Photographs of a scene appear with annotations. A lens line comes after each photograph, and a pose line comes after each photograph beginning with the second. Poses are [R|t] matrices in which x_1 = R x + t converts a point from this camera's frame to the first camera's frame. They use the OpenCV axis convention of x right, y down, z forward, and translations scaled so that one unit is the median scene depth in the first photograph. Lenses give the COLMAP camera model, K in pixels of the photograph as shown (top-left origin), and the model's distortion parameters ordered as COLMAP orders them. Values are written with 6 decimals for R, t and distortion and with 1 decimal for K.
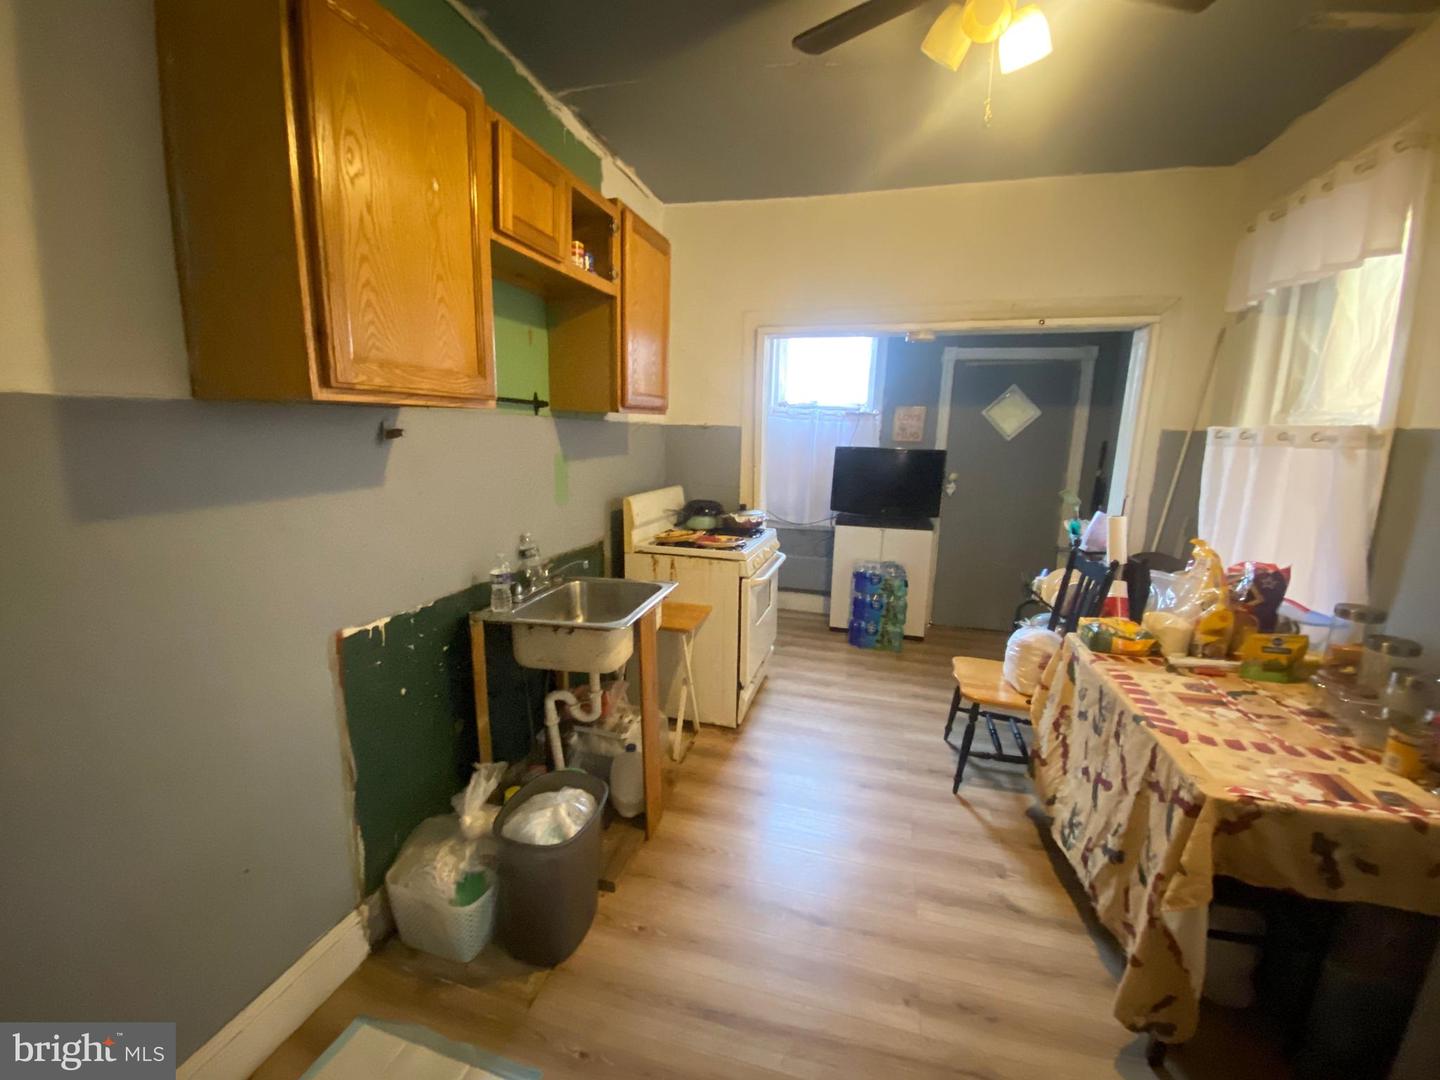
lens RADIAL K [[581.2, 0, 723.6], [0, 581.2, 539.7], [0, 0, 1]] dist [0.000049, -0.000005]
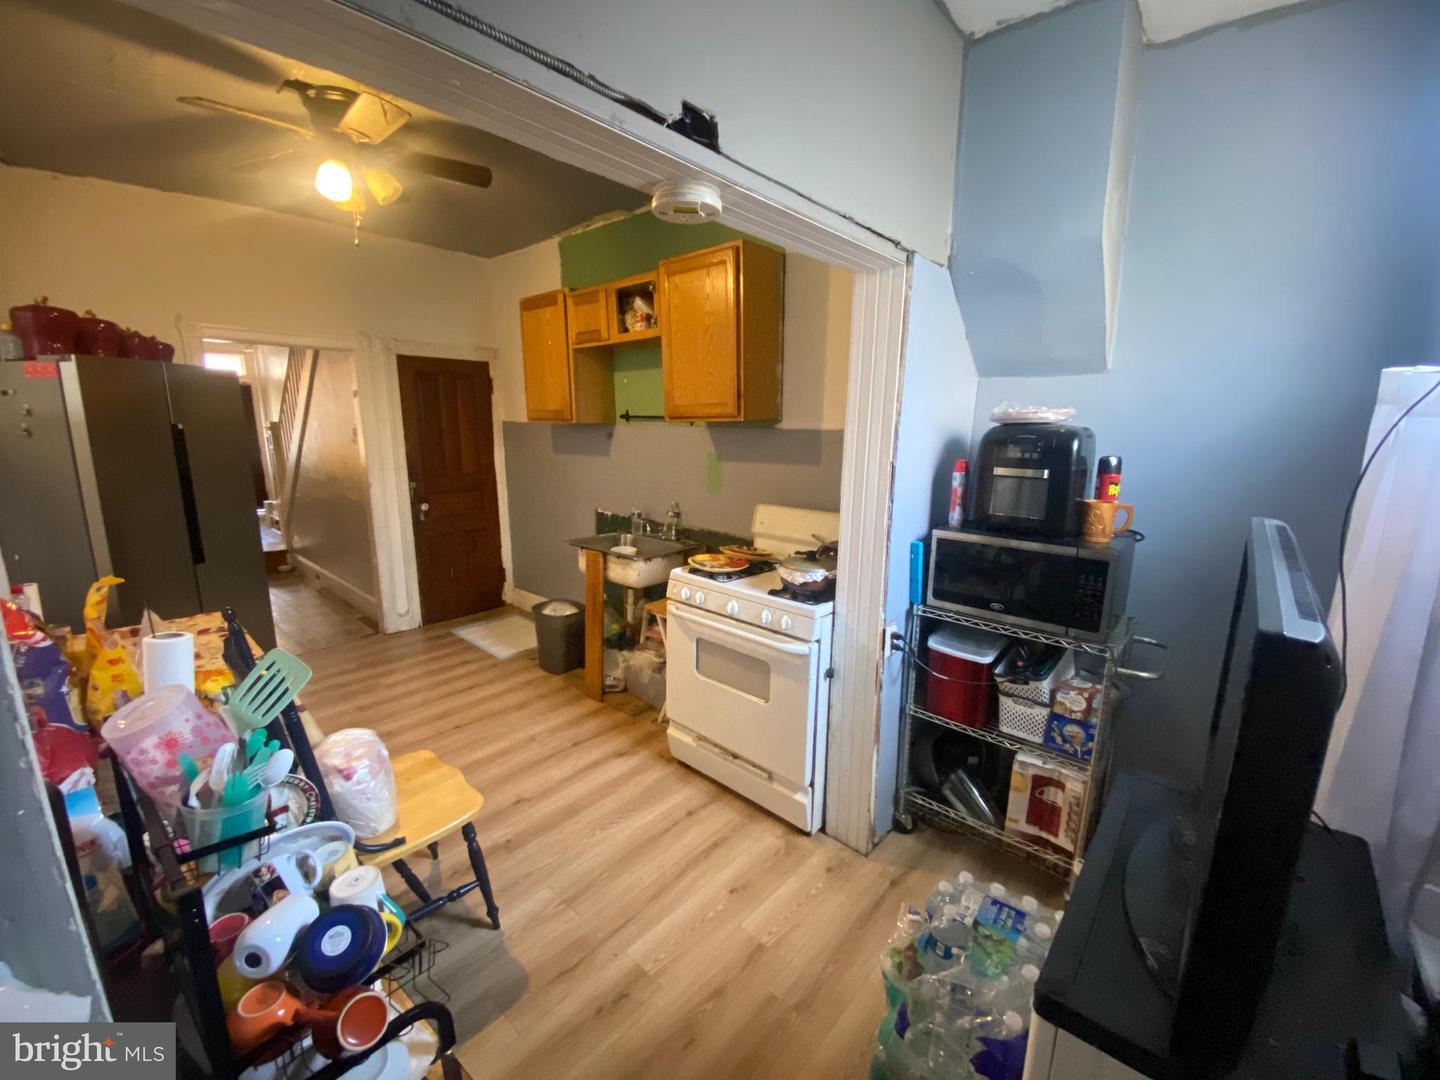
lens RADIAL K [[581.2, 0, 721.1], [0, 581.2, 536.0], [0, 0, 1]] dist [0.000049, -0.000005]
pose [[-0.439281, 0.140906, -0.887230, 0.970734], [-0.194090, 0.949410, 0.246879, -0.324354], [0.877132, 0.280652, -0.389710, 1.707423]]
